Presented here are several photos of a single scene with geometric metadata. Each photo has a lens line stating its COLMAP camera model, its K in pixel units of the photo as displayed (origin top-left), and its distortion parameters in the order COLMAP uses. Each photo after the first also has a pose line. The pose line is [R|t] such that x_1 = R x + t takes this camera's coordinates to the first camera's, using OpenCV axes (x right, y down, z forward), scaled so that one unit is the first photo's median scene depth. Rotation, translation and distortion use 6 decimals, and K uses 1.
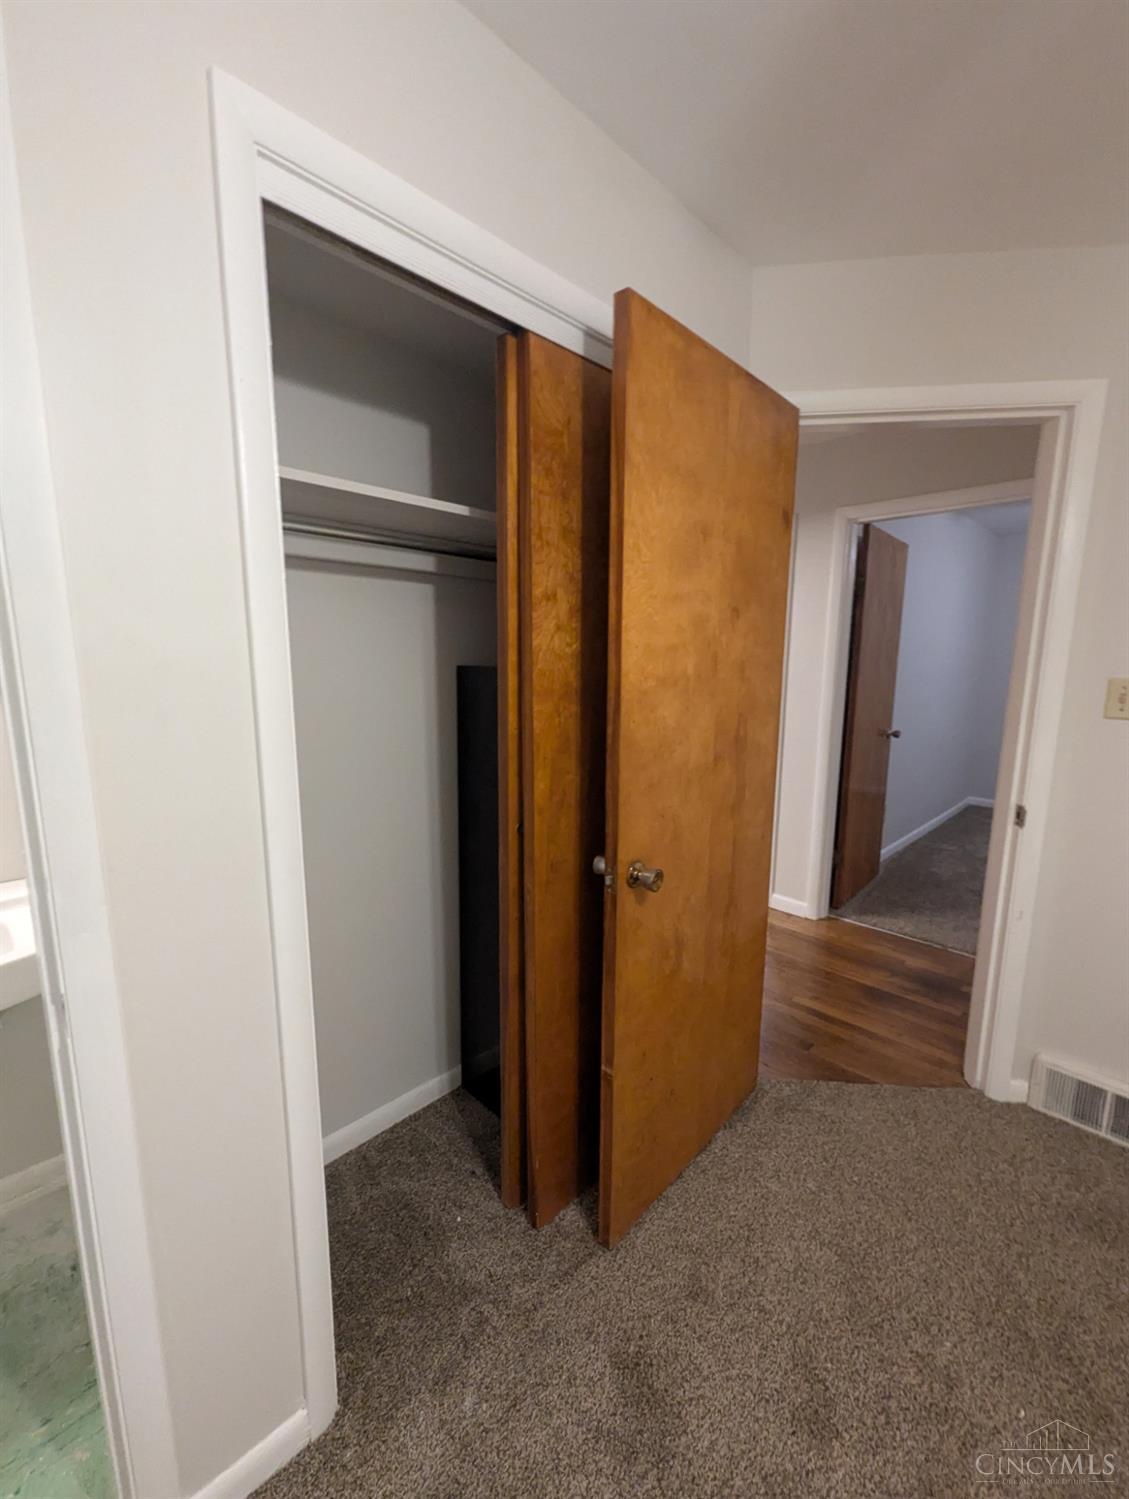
lens RADIAL K [[610.0, 0, 563.9], [0, 610.0, 756.7], [0, 0, 1]] dist [0.002639, -0.000172]
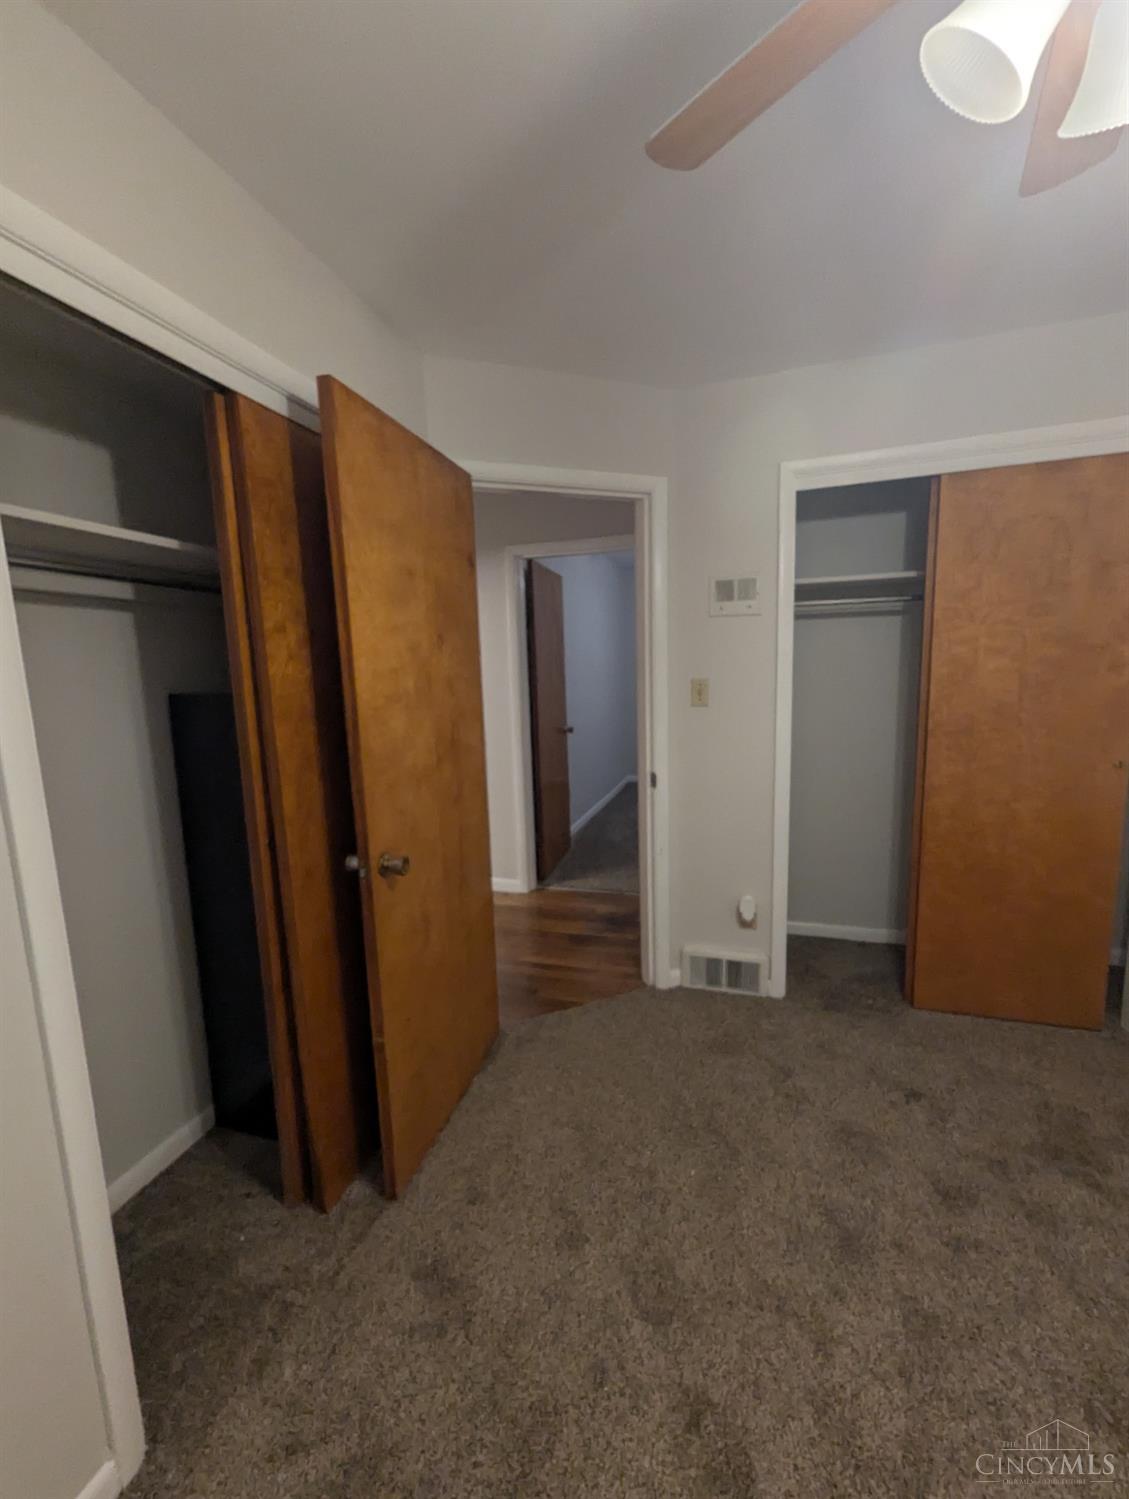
lens RADIAL K [[610.0, 0, 566.8], [0, 610.0, 753.8], [0, 0, 1]] dist [0.002639, -0.000172]
pose [[0.878915, -0.099507, 0.466483, -0.092645], [0.112082, 0.993699, 0.000793, 0.018538], [-0.463622, 0.051587, 0.884530, -0.187313]]
